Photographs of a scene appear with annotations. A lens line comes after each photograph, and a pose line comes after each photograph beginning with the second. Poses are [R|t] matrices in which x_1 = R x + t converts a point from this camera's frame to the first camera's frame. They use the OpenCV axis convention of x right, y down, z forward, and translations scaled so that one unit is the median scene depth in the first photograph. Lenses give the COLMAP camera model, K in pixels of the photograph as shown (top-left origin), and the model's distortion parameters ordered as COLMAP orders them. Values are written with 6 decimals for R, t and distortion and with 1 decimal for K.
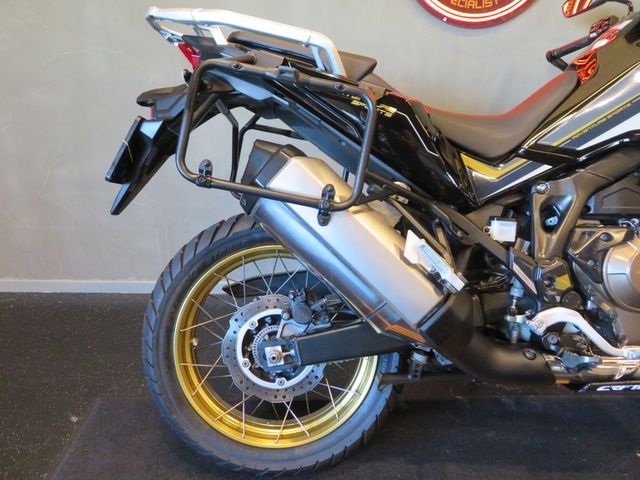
lens RADIAL K [[452.2, 0, 320.0], [0, 452.2, 240.0], [0, 0, 1]] dist [-0.006807, 0.003744]
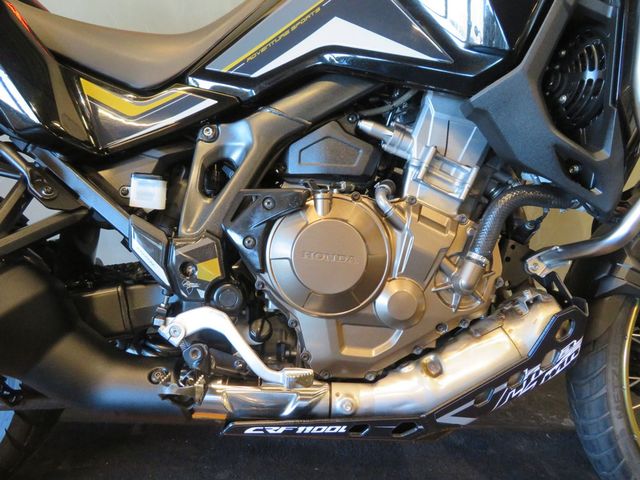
lens RADIAL K [[452.2, 0, 320.0], [0, 452.2, 240.0], [0, 0, 1]] dist [-0.006807, 0.003744]
pose [[0.999608, 0.027734, -0.003875, 0.674512], [-0.027730, 0.999615, 0.000940, 0.042329], [0.003900, -0.000832, 0.999992, 0.313579]]
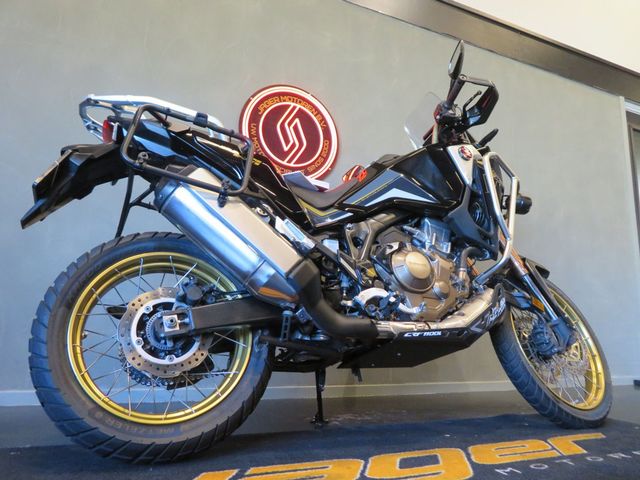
lens RADIAL K [[456.6, 0, 322.4], [0, 456.6, 242.3], [0, 0, 1]] dist [0.000343, 0.001159]
pose [[0.917668, 0.083183, 0.388543, -0.220214], [0.123297, 0.869963, -0.477454, 0.697676], [-0.377734, 0.486051, 0.788081, -0.208078]]
